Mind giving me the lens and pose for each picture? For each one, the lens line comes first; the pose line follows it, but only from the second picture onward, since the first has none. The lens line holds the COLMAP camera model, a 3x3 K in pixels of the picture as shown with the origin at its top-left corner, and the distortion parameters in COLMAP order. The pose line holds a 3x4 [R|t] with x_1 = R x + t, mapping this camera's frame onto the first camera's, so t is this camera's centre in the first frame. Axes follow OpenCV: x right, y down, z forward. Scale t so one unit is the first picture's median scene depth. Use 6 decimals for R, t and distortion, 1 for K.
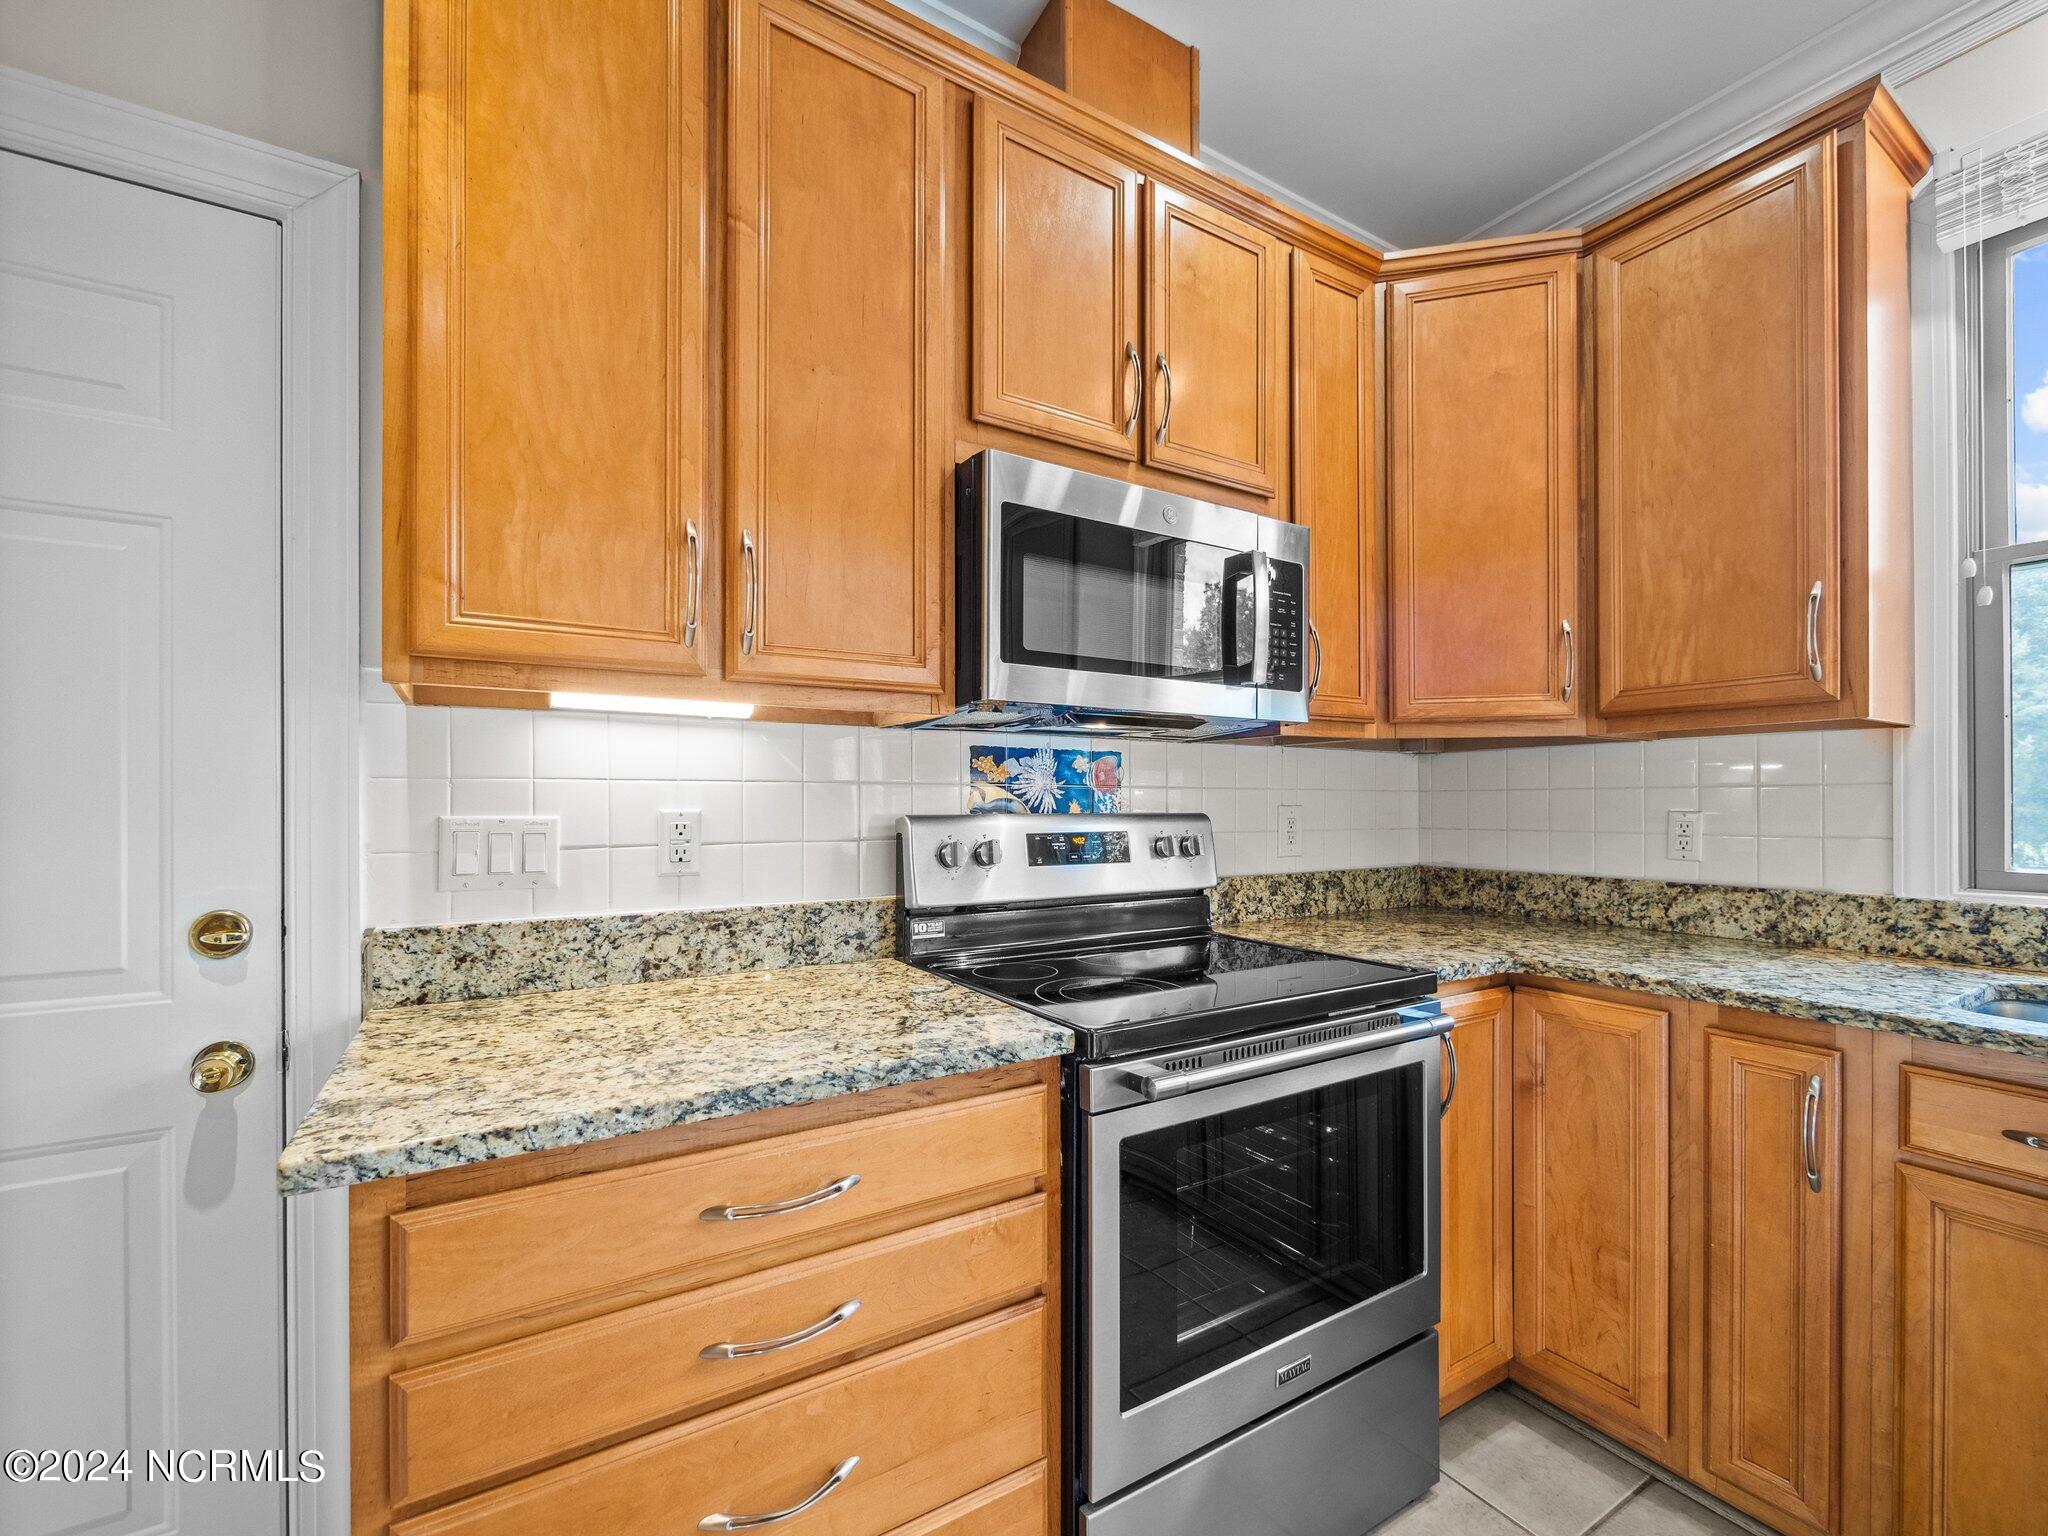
lens RADIAL K [[871.3, 0, 1023.4], [0, 871.3, 799.7], [0, 0, 1]] dist [-0.003512, -0.000669]
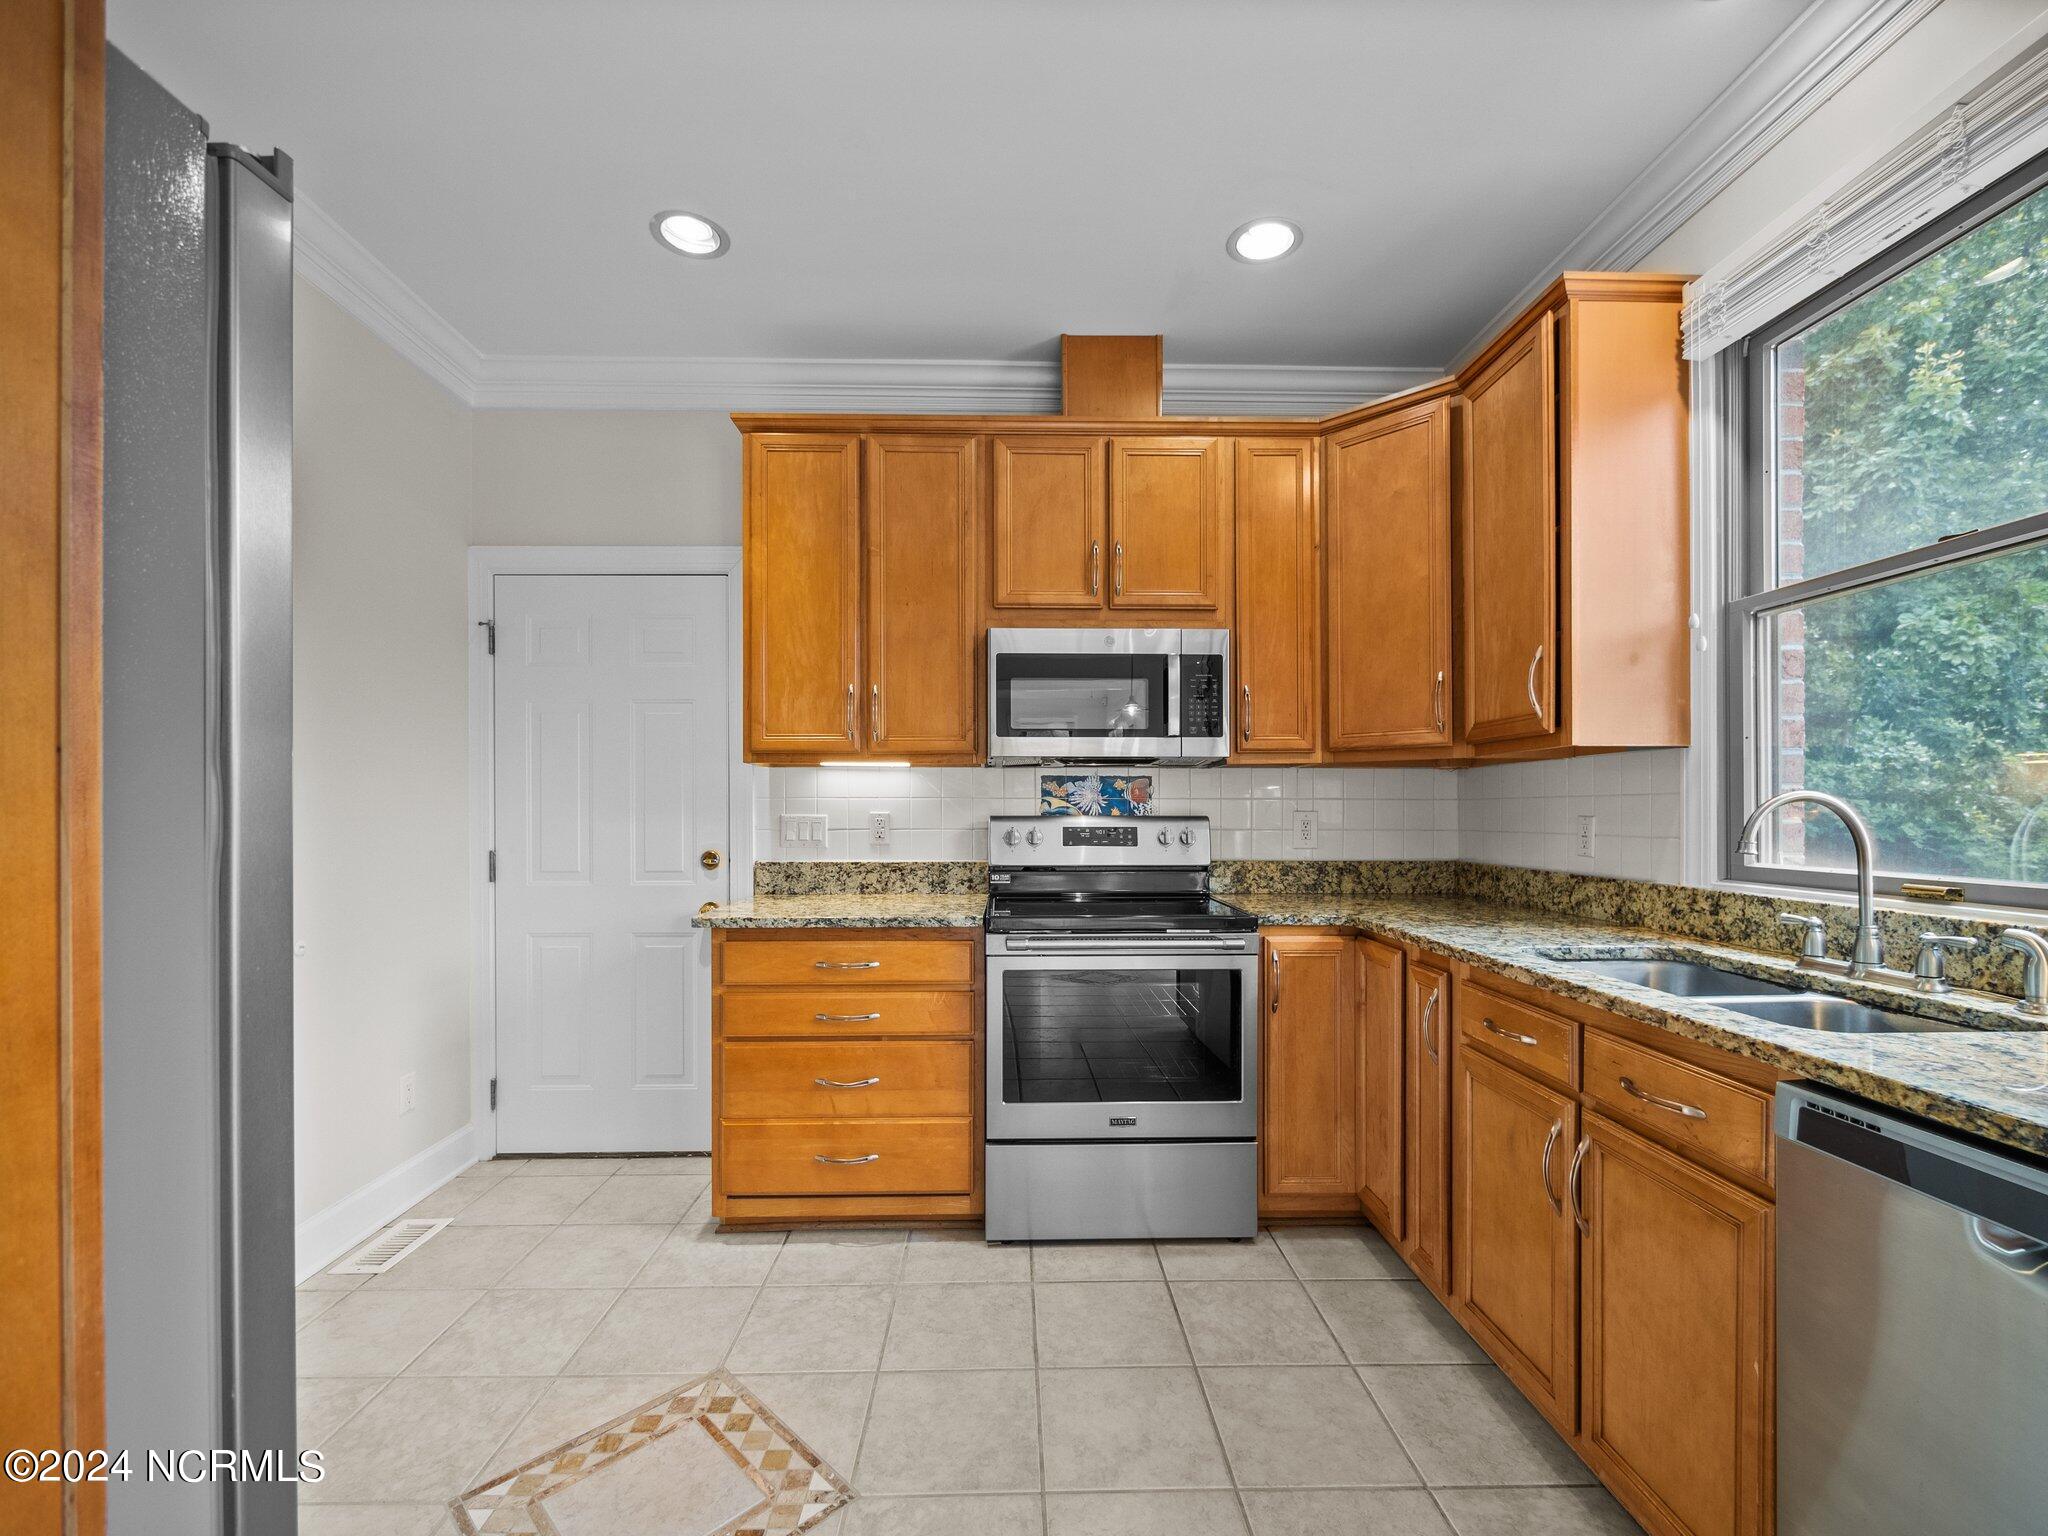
lens RADIAL K [[866.9, 0, 1019.0], [0, 866.9, 806.6], [0, 0, 1]] dist [-0.002455, -0.000200]
pose [[0.863474, -0.001199, -0.504391, 0.793802], [0.001494, 0.999999, 0.000182, -0.001553], [0.504390, -0.000911, 0.863475, -0.514537]]
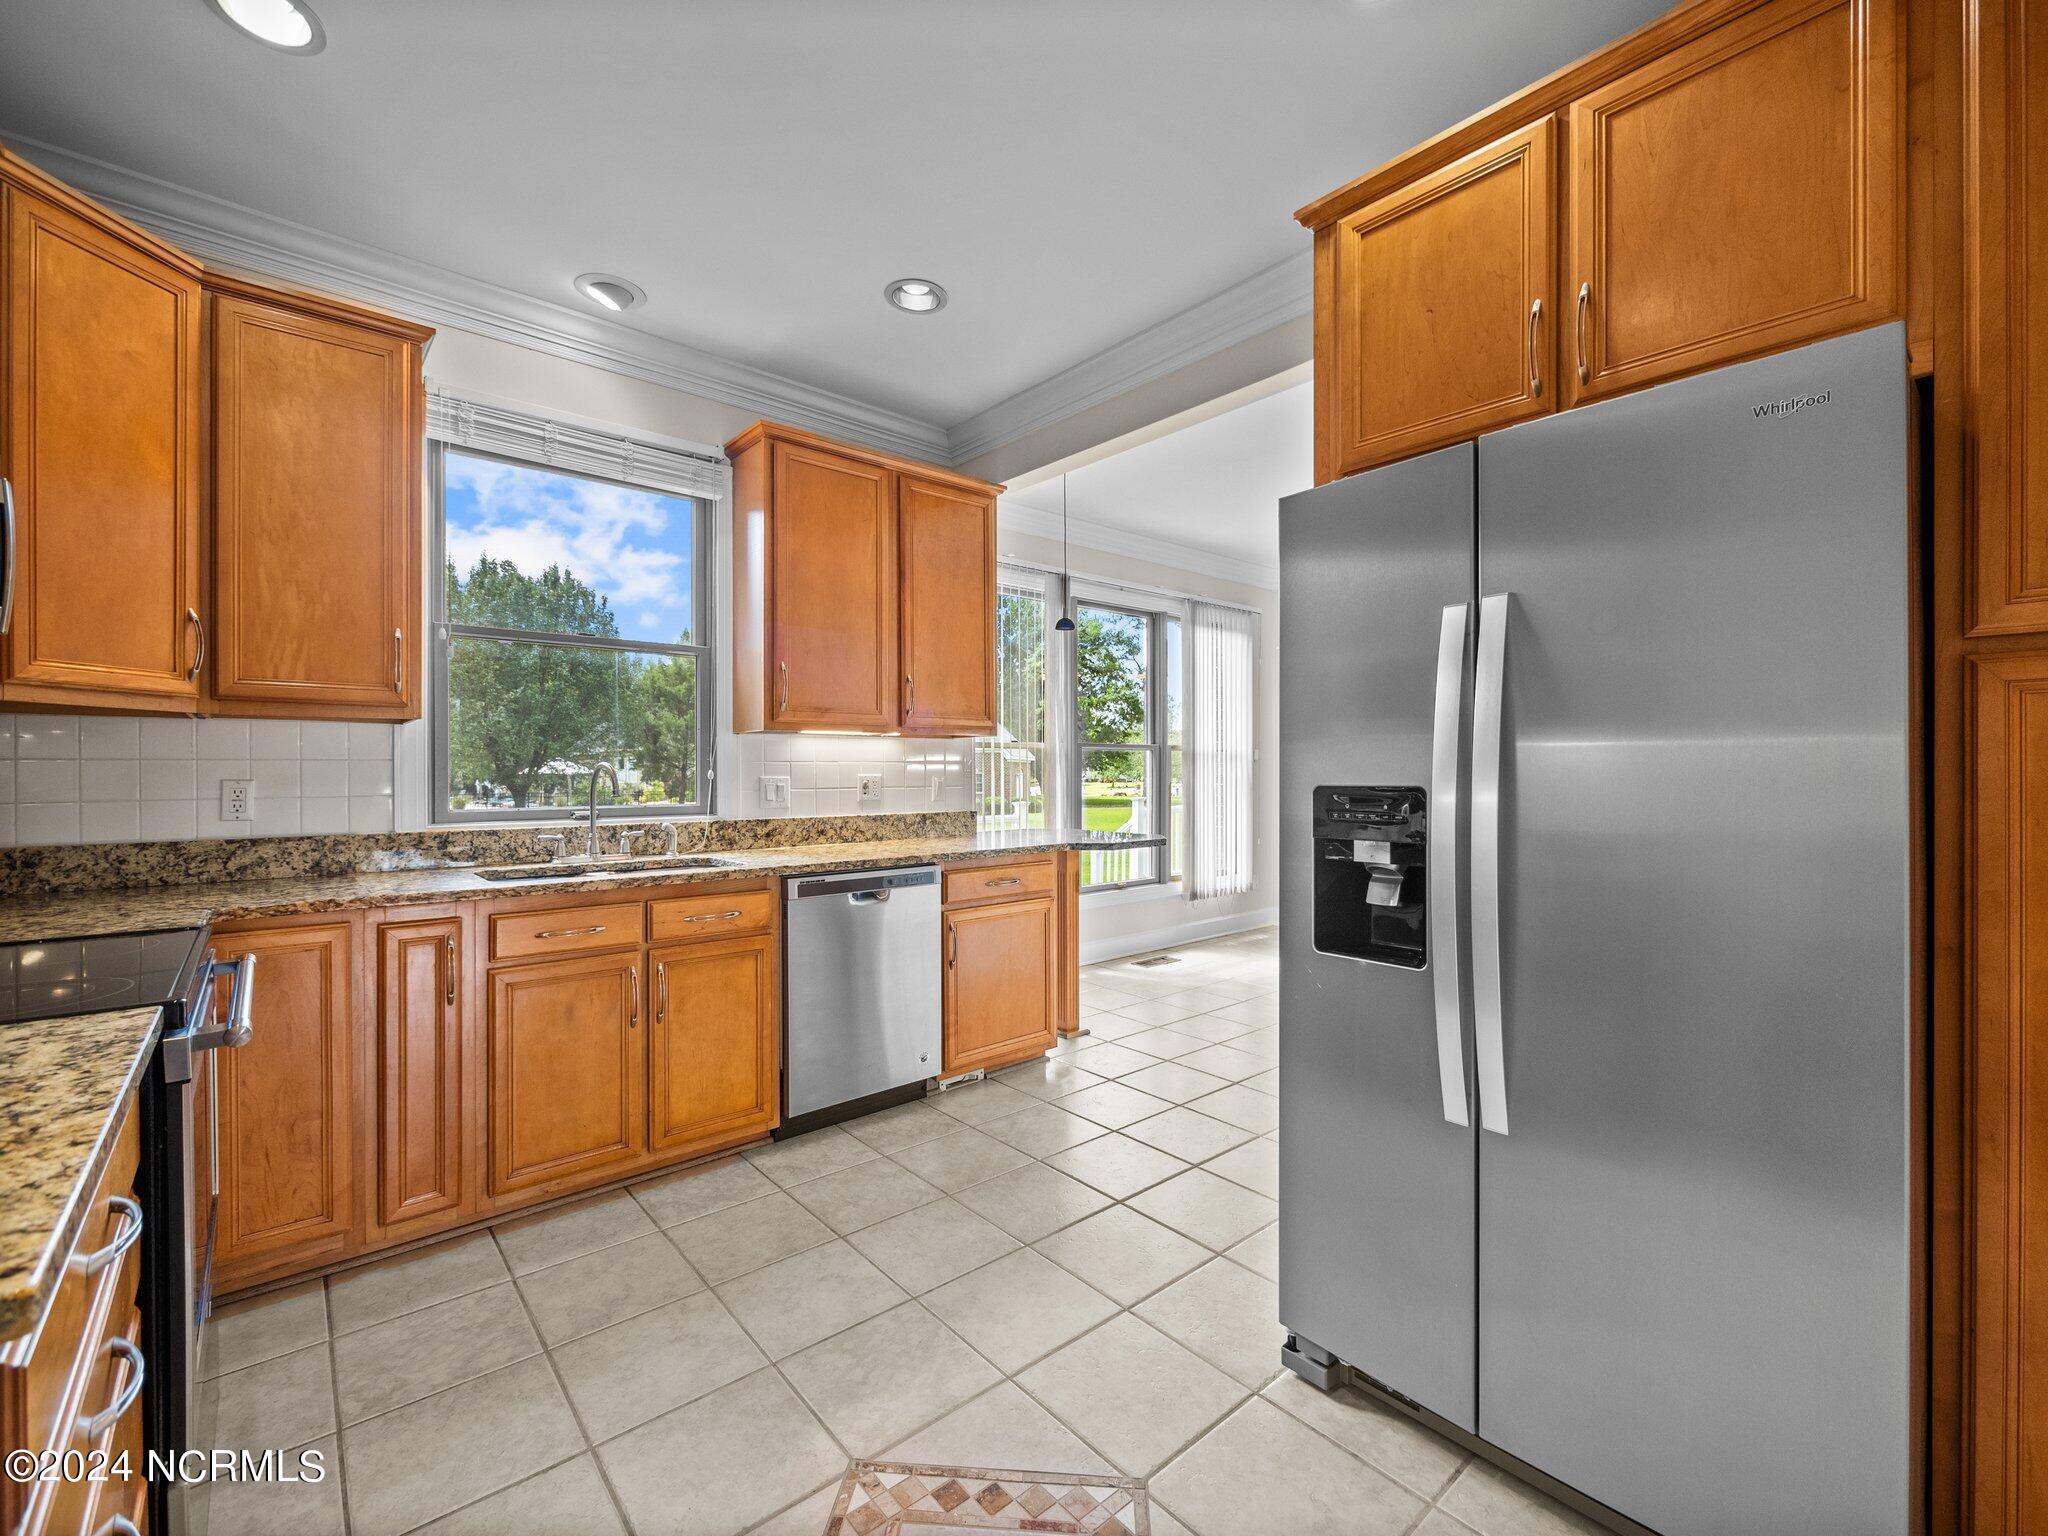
lens RADIAL K [[875.2, 0, 1020.2], [0, 875.2, 775.6], [0, 0, 1]] dist [-0.002675, -0.000309]
pose [[-0.157271, -0.004429, 0.987546, -0.698705], [-0.001211, 0.999990, 0.004292, 0.001132], [-0.987555, -0.000521, -0.157275, 0.137533]]
